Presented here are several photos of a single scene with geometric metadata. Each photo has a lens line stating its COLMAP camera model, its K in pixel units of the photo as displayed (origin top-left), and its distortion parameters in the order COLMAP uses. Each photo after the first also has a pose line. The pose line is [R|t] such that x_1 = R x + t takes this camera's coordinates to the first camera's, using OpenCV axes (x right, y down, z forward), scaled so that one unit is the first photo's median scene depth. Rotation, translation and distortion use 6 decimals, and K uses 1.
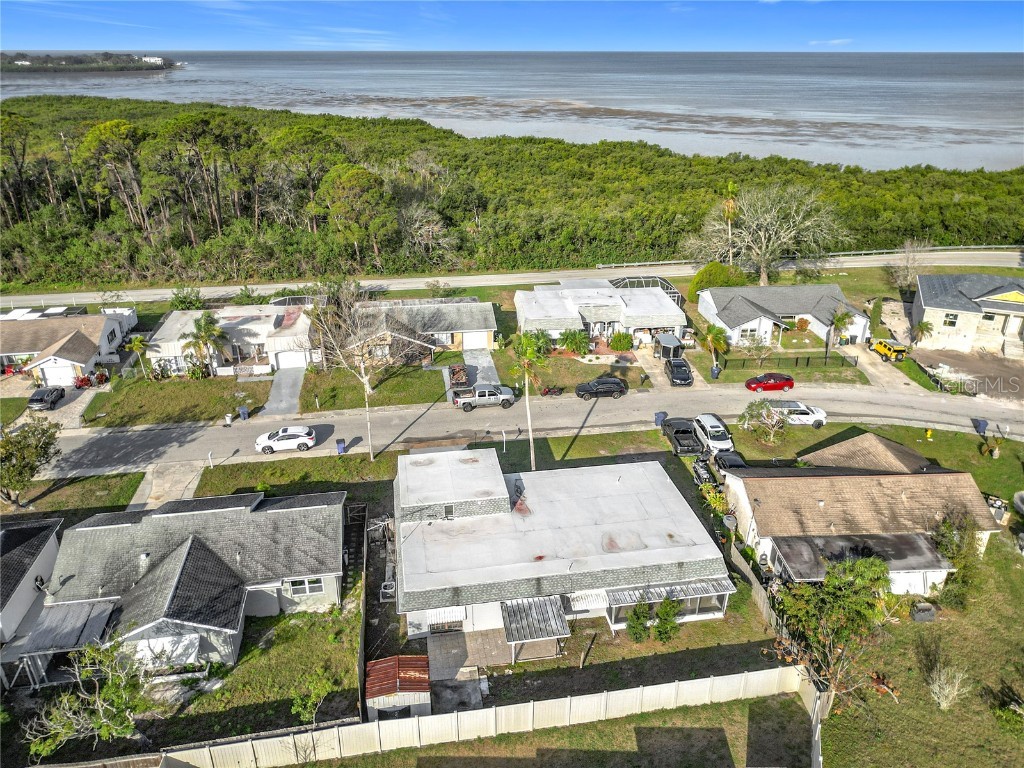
lens RADIAL K [[735.3, 0, 506.3], [0, 735.3, 394.2], [0, 0, 1]] dist [0.048795, -0.056277]
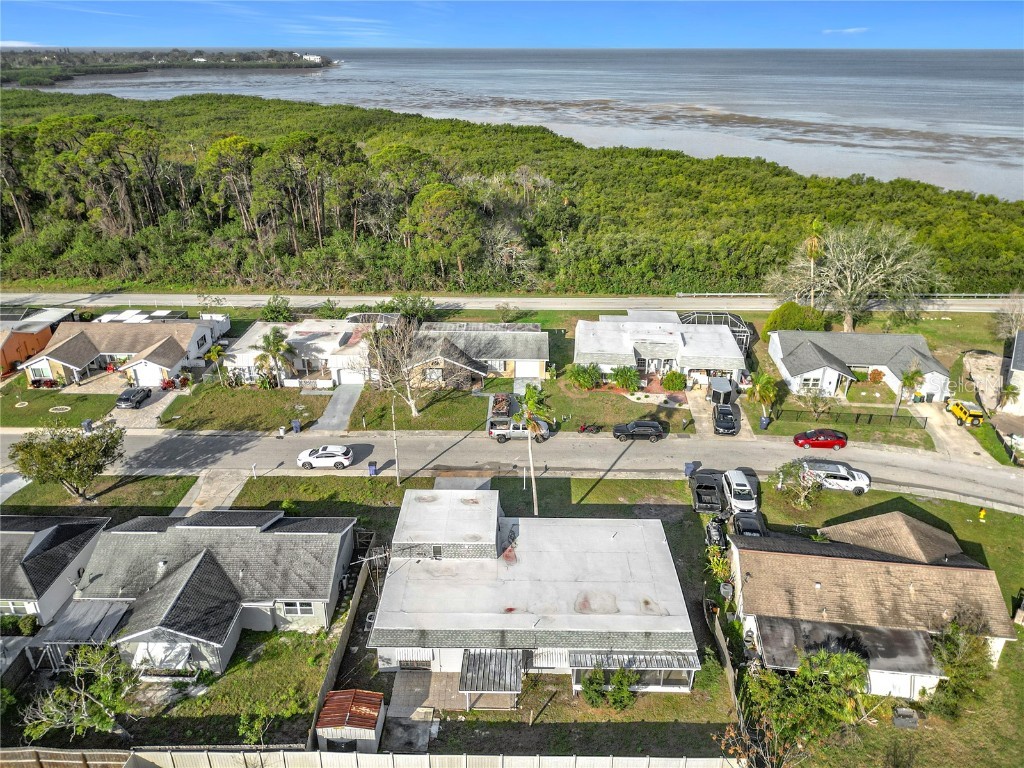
lens RADIAL K [[735.3, 0, 507.1], [0, 735.3, 393.3], [0, 0, 1]] dist [0.048795, -0.056277]
pose [[0.983756, 0.079097, -0.161144, 0.108929], [-0.078705, 0.996859, 0.008821, -0.052595], [0.161336, 0.004005, 0.986891, -0.012040]]
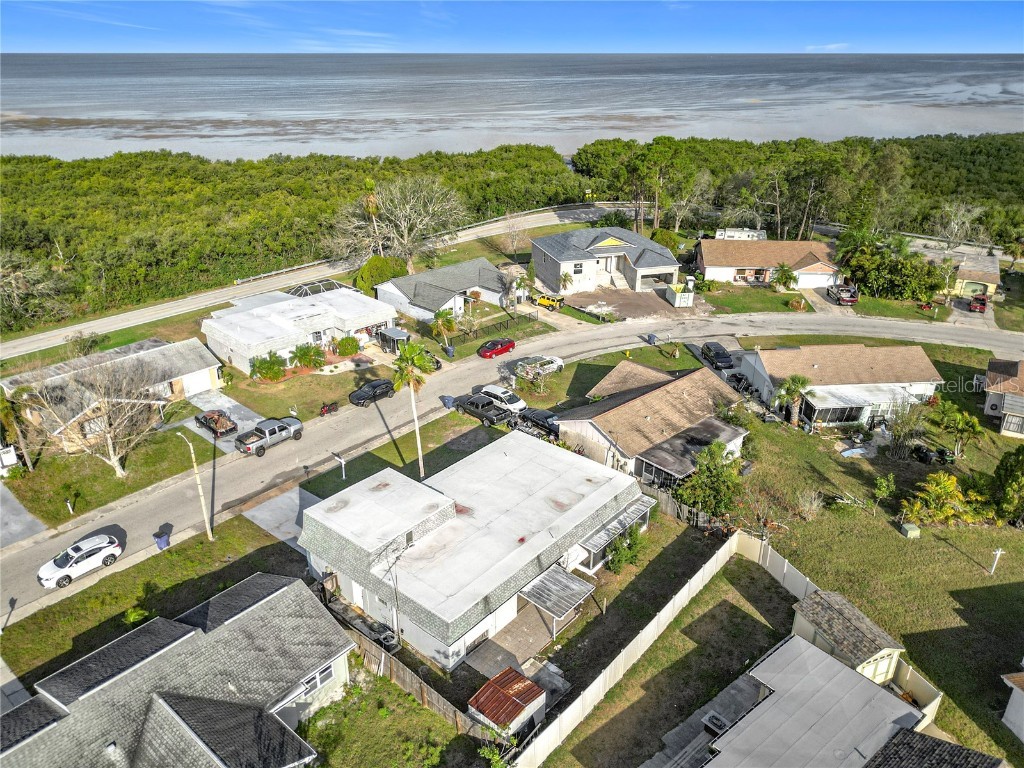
lens RADIAL K [[735.3, 0, 507.6], [0, 735.3, 392.0], [0, 0, 1]] dist [0.048795, -0.056277]
pose [[0.766894, -0.270312, 0.582070, -0.308933], [0.272422, 0.958316, 0.086116, -0.044007], [-0.581085, 0.092527, 0.808566, 0.089257]]
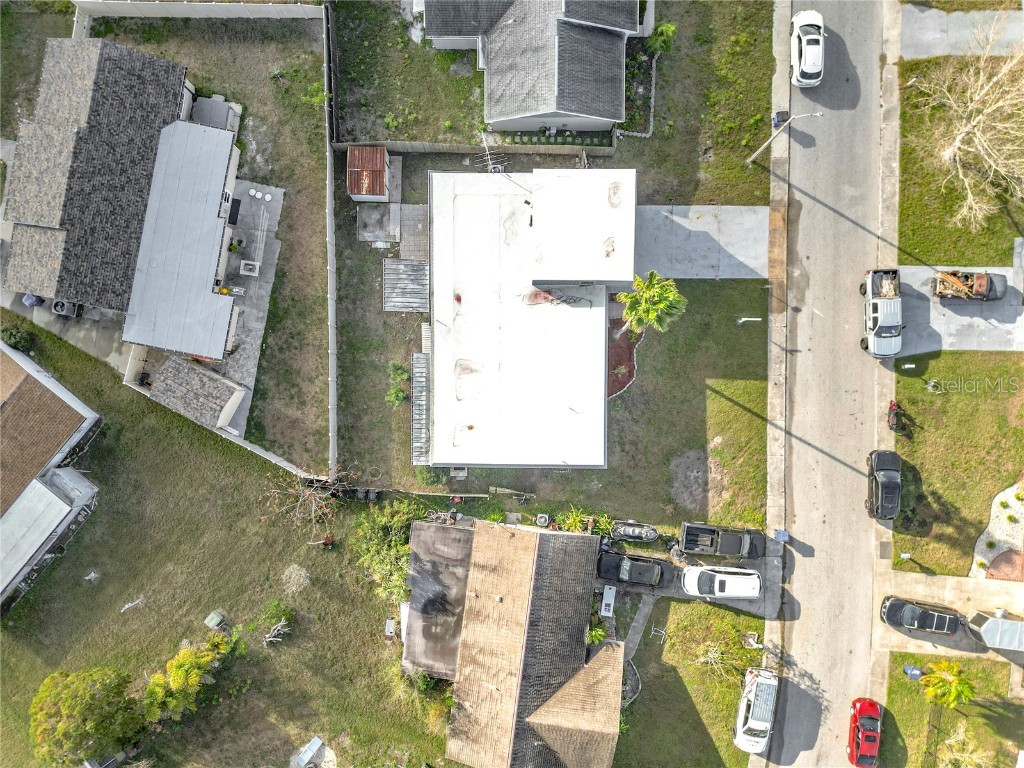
lens RADIAL K [[735.3, 0, 500.6], [0, 735.3, 415.4], [0, 0, 1]] dist [0.048795, -0.056277]
pose [[-0.169632, 0.985176, 0.025542, 0.105608], [-0.409768, -0.094079, 0.907325, -0.482824], [0.896278, 0.143445, 0.419653, 0.370288]]
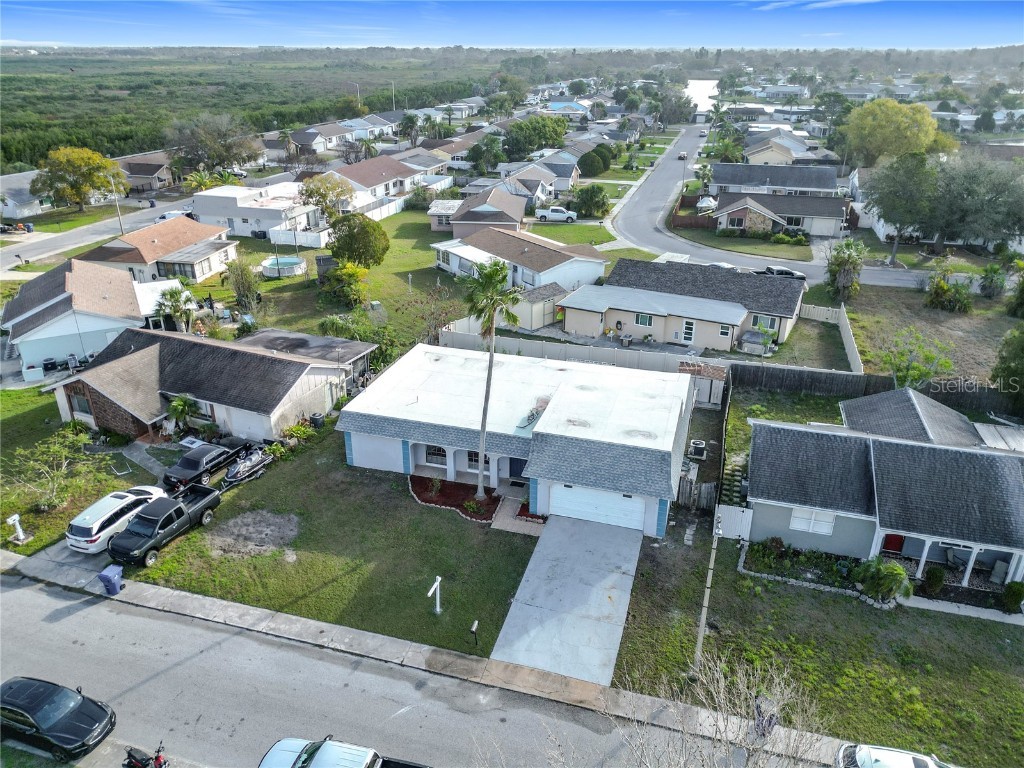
lens RADIAL K [[735.3, 0, 509.0], [0, 735.3, 387.5], [0, 0, 1]] dist [0.048795, -0.056277]
pose [[-0.896666, -0.185661, 0.401896, -0.194423], [0.187333, 0.663410, 0.724427, -0.336700], [-0.401120, 0.724857, -0.560076, 0.988555]]
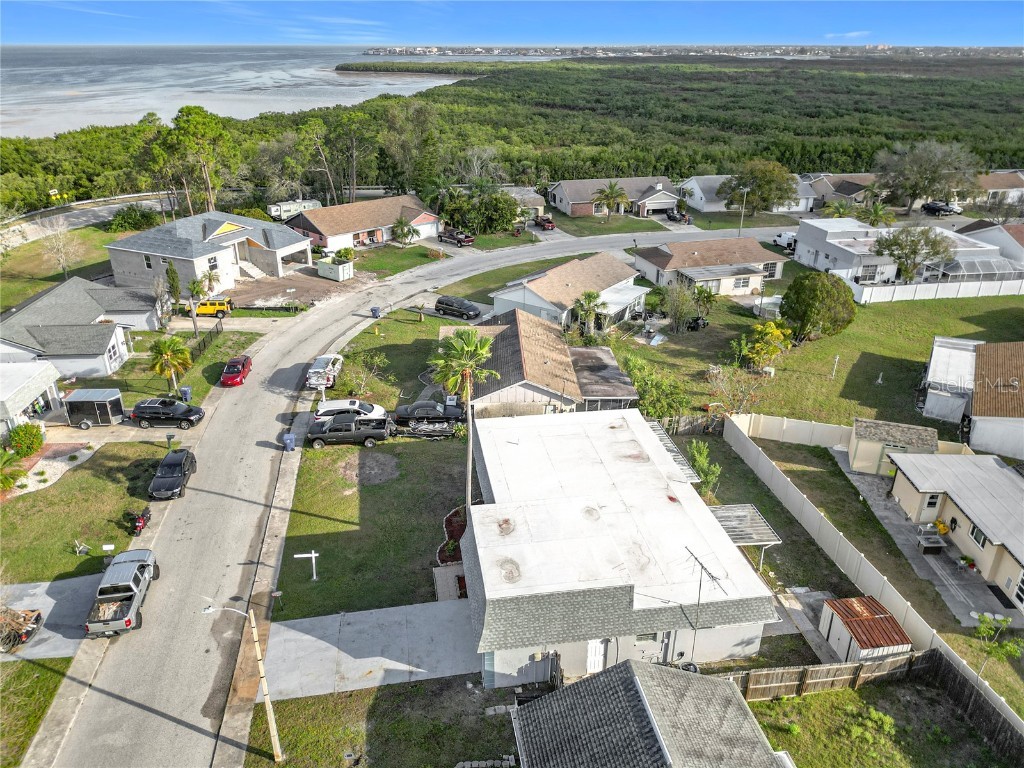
lens RADIAL K [[735.3, 0, 506.9], [0, 735.3, 388.3], [0, 0, 1]] dist [0.048795, -0.056277]
pose [[0.009040, -0.421504, 0.906782, -0.434057], [0.423726, 0.822995, 0.378333, -0.193308], [-0.905745, 0.380806, 0.186042, 0.572486]]
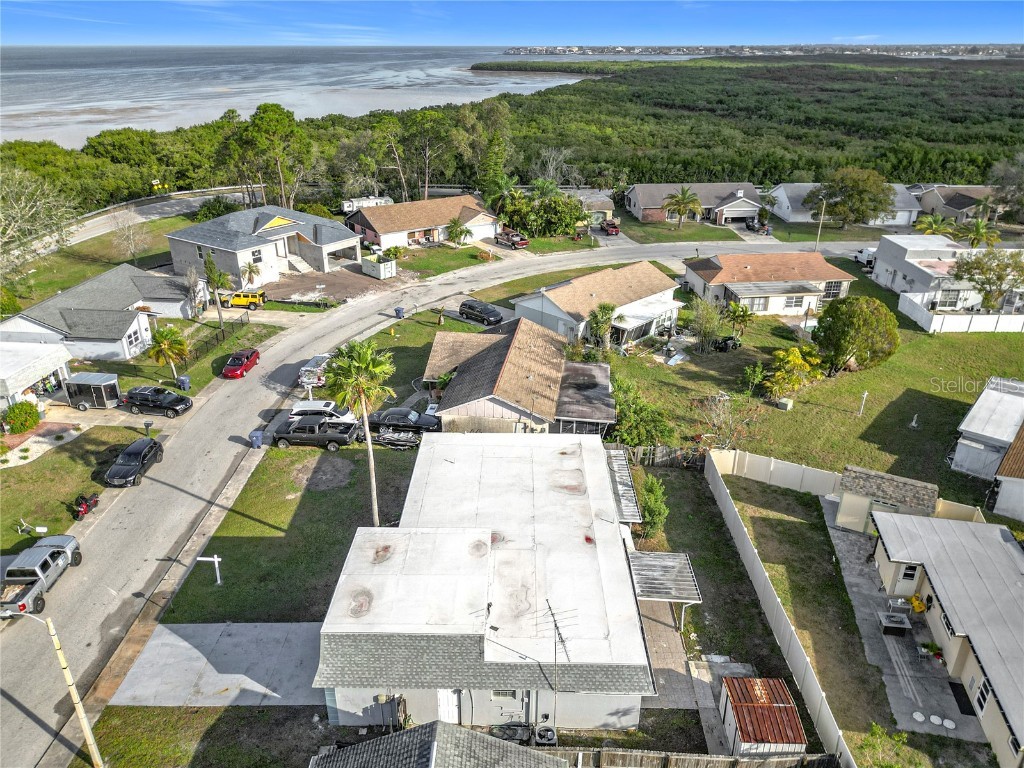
lens RADIAL K [[735.3, 0, 507.4], [0, 735.3, 387.2], [0, 0, 1]] dist [0.048795, -0.056277]
pose [[0.183767, -0.414201, 0.891441, -0.383398], [0.418577, 0.853528, 0.310297, -0.132883], [-0.889395, 0.316114, 0.330225, 0.446684]]
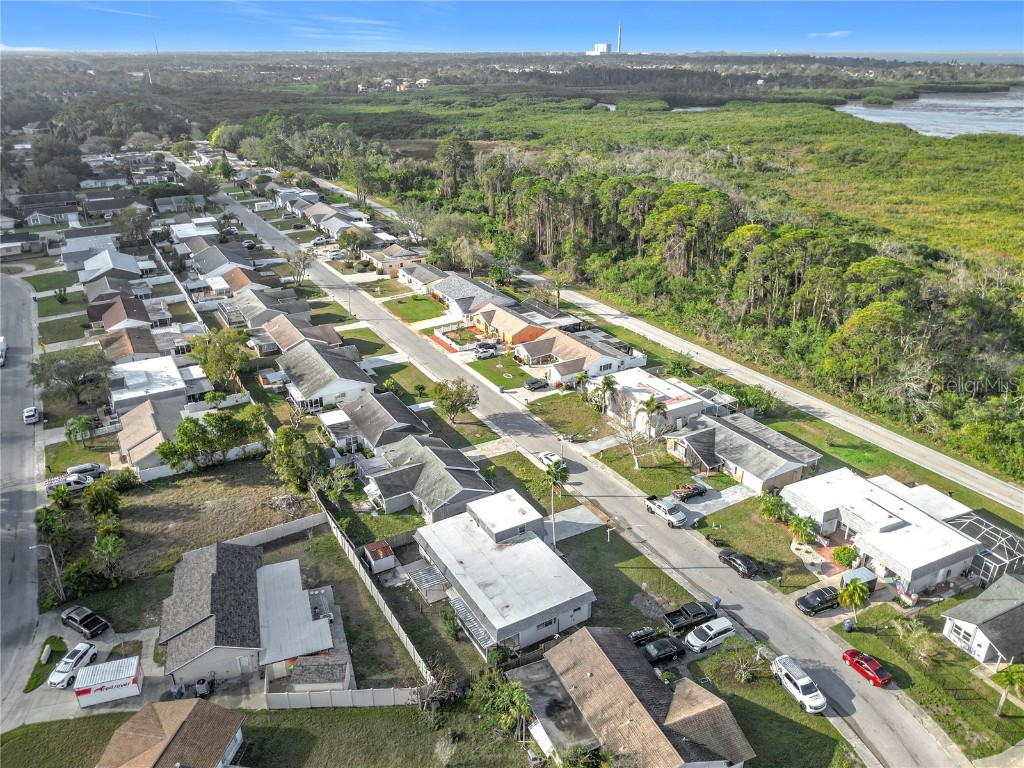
lens RADIAL K [[735.3, 0, 503.7], [0, 735.3, 377.7], [0, 0, 1]] dist [0.048795, -0.056277]
pose [[0.352053, 0.380170, -0.855295, 0.875245], [-0.391555, 0.889813, 0.234343, -0.390173], [0.850143, 0.252394, 0.462119, 0.075797]]
